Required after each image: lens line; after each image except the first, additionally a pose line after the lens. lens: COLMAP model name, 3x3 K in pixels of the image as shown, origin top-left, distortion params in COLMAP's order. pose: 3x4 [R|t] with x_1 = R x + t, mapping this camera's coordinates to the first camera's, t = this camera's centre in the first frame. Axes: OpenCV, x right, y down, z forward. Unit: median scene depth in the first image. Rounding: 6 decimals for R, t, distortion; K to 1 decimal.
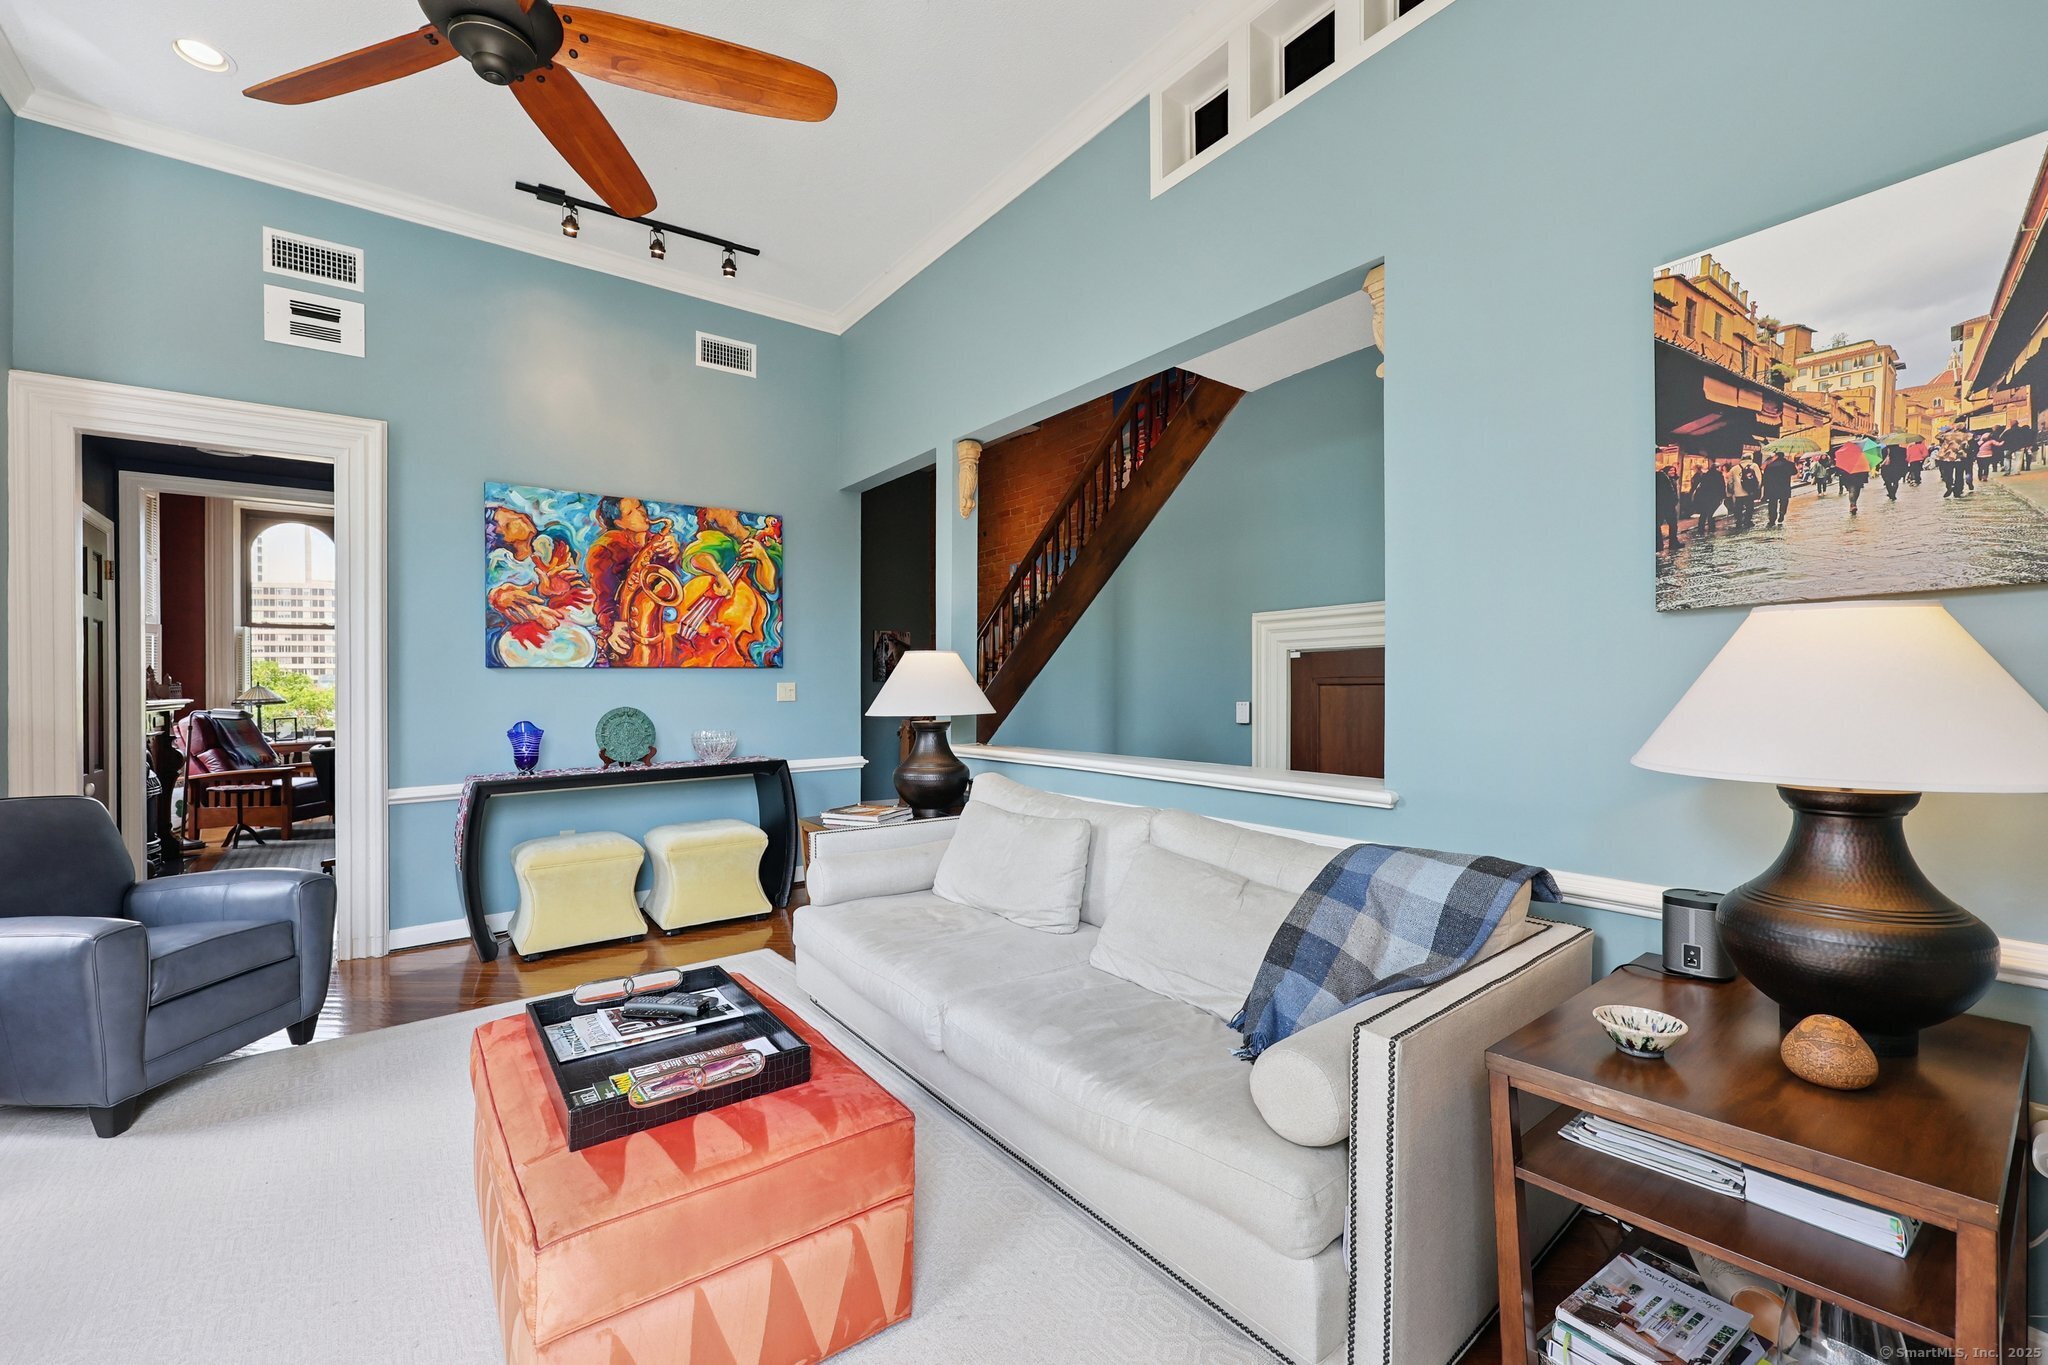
lens RADIAL K [[838.4, 0, 1071.8], [0, 838.4, 696.8], [0, 0, 1]] dist [0.000907, -0.001148]
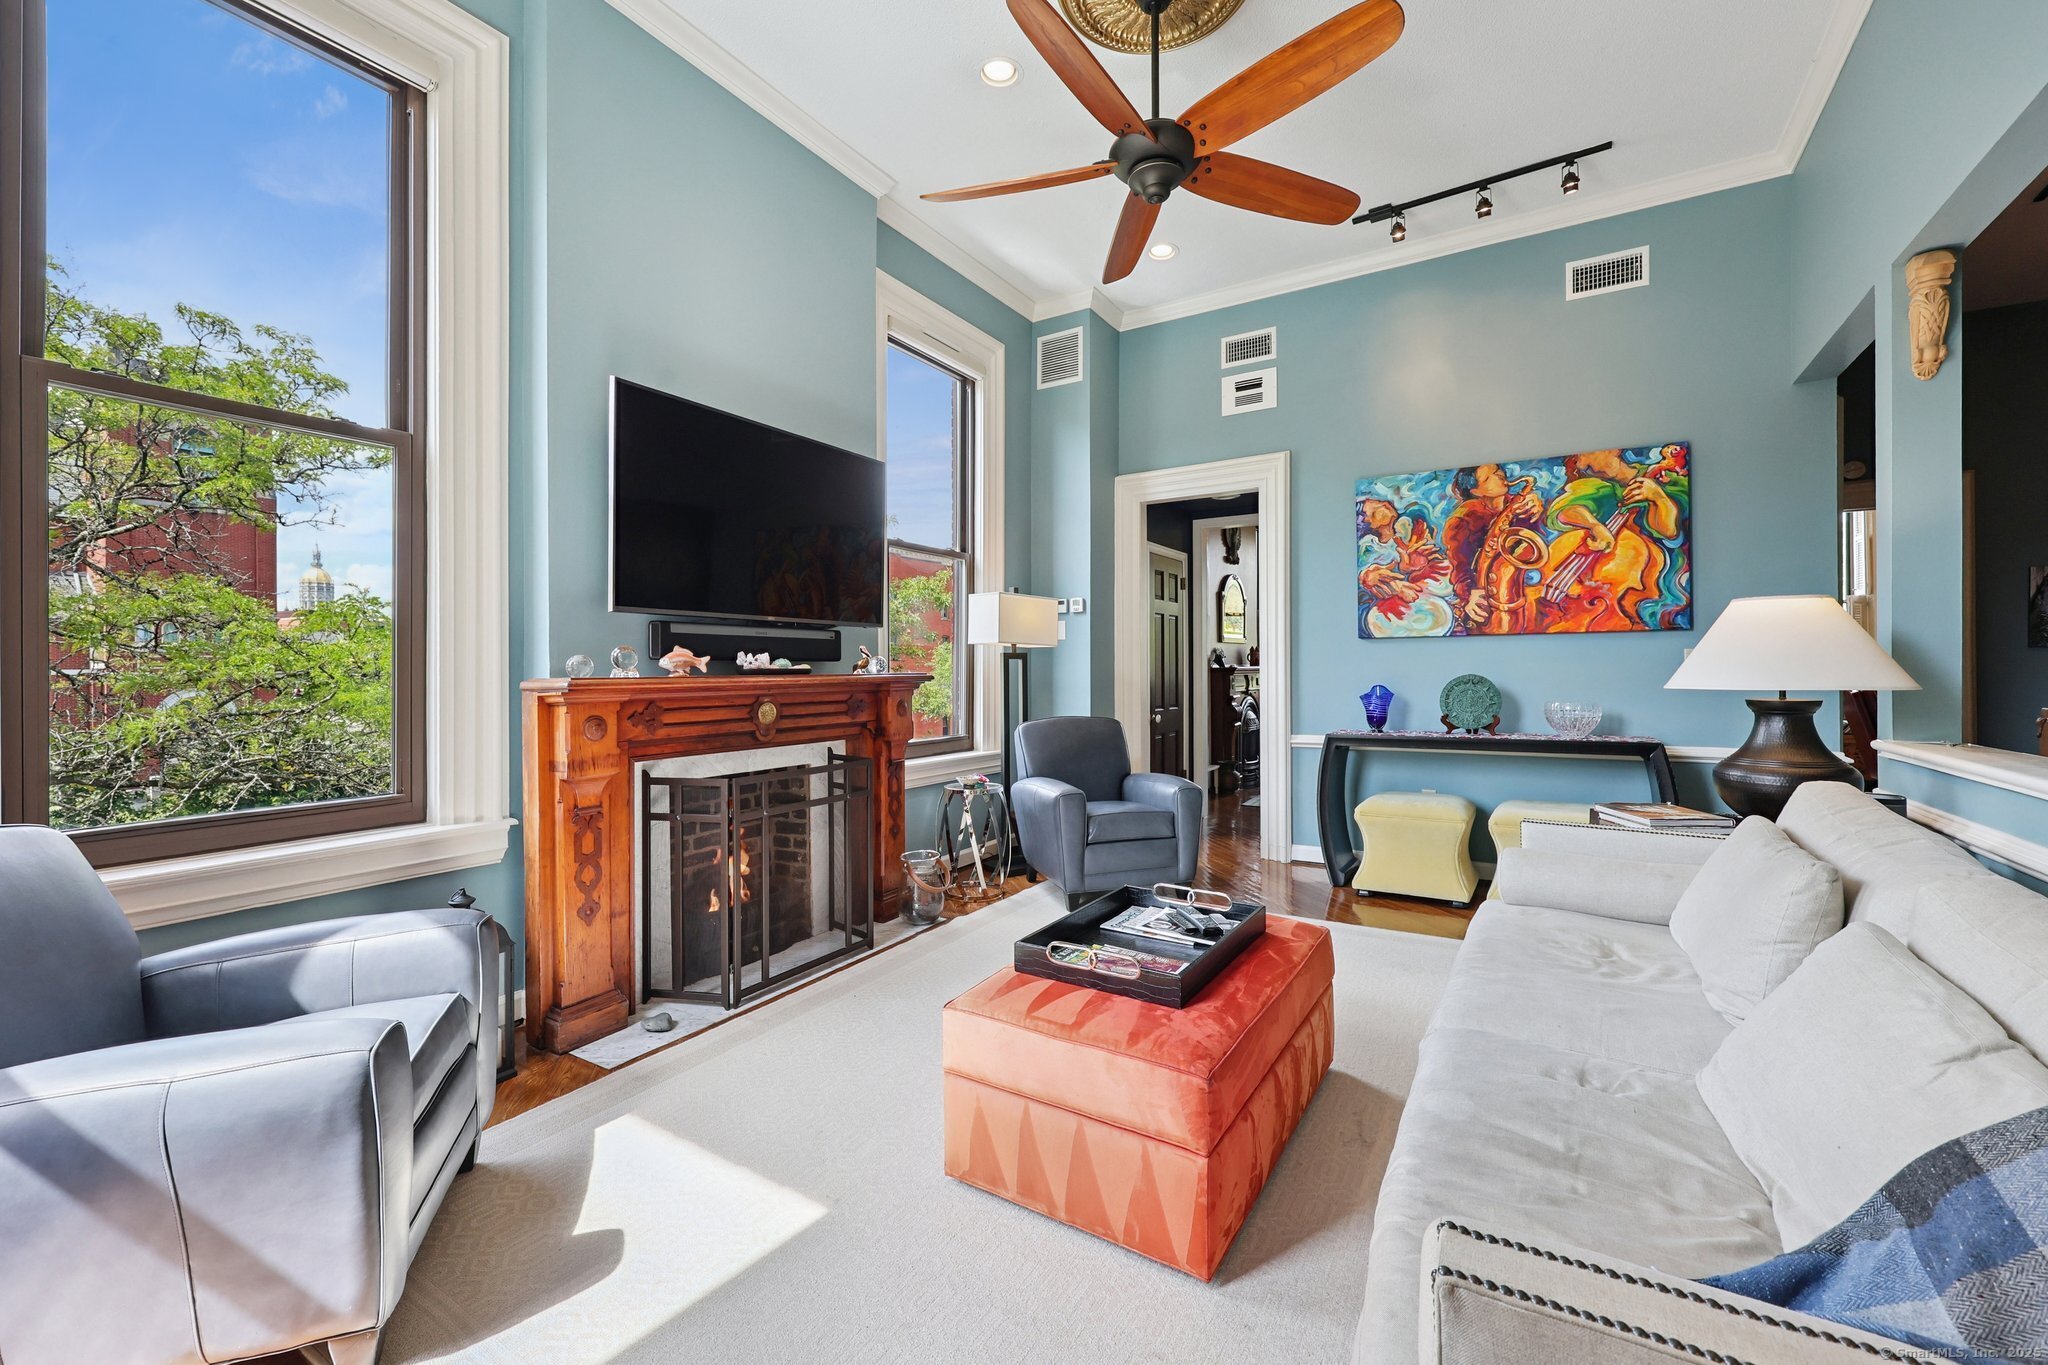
lens RADIAL K [[838.4, 0, 1029.0], [0, 838.4, 660.9], [0, 0, 1]] dist [0.000907, -0.001148]
pose [[0.338096, -0.000873, -0.941111, 0.234567], [-0.009715, 0.999943, -0.004417, 0.005739], [0.941061, 0.010637, 0.338068, 0.163435]]
